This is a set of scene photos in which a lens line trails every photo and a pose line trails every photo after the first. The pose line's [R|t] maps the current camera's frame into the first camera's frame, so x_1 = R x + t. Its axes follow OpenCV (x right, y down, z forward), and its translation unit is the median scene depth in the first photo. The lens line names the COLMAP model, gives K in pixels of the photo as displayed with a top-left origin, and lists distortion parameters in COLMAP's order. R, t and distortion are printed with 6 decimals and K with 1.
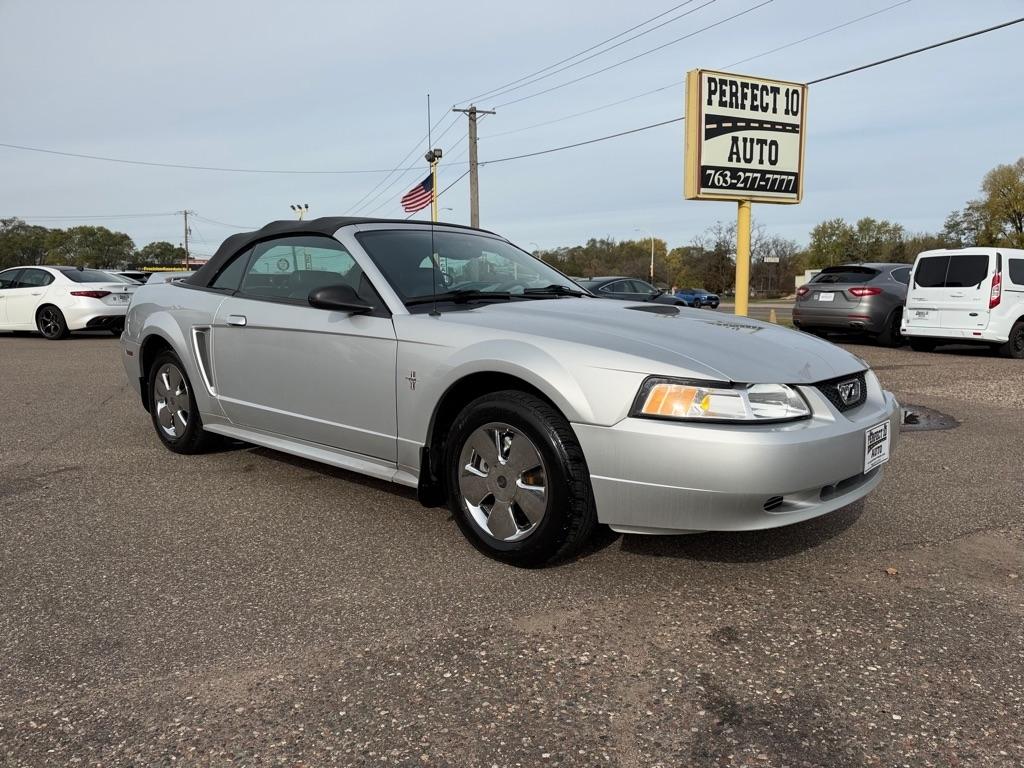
lens RADIAL K [[749.8, 0, 510.2], [0, 749.8, 388.8], [0, 0, 1]] dist [0.023589, -0.042203]
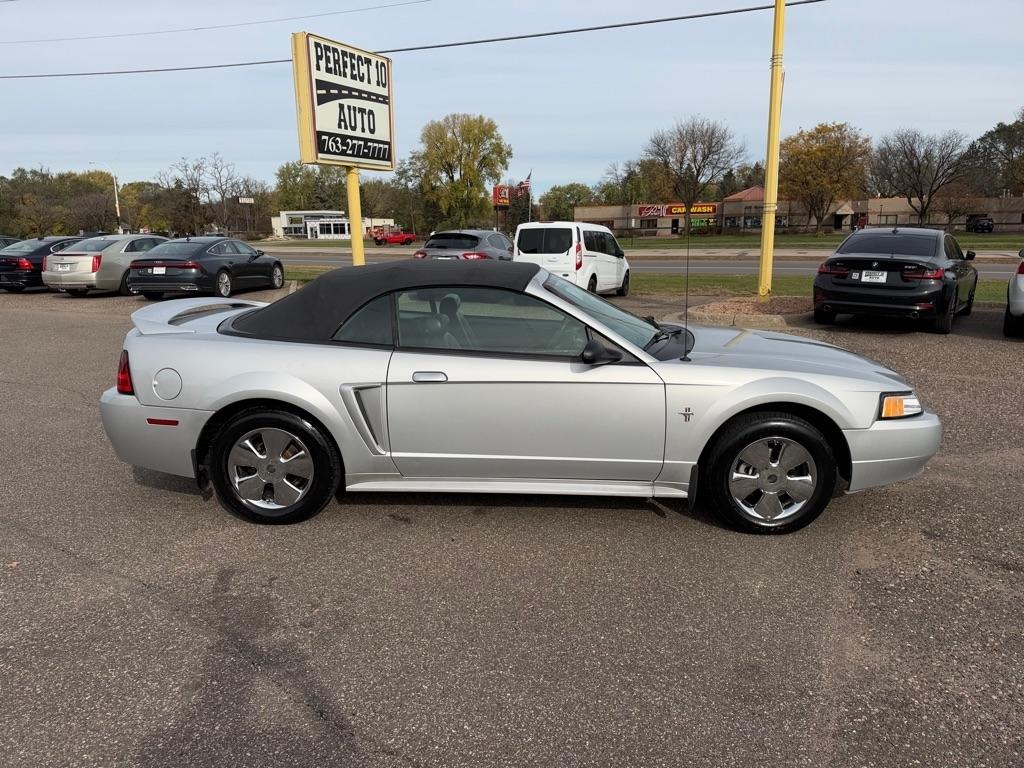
lens RADIAL K [[753.7, 0, 510.2], [0, 753.7, 392.7], [0, 0, 1]] dist [0.000531, -0.010072]
pose [[0.774533, -0.137813, 0.617338, -0.213361], [0.084868, 0.989794, 0.114482, -0.041283], [-0.626814, -0.036278, 0.778324, 0.035039]]
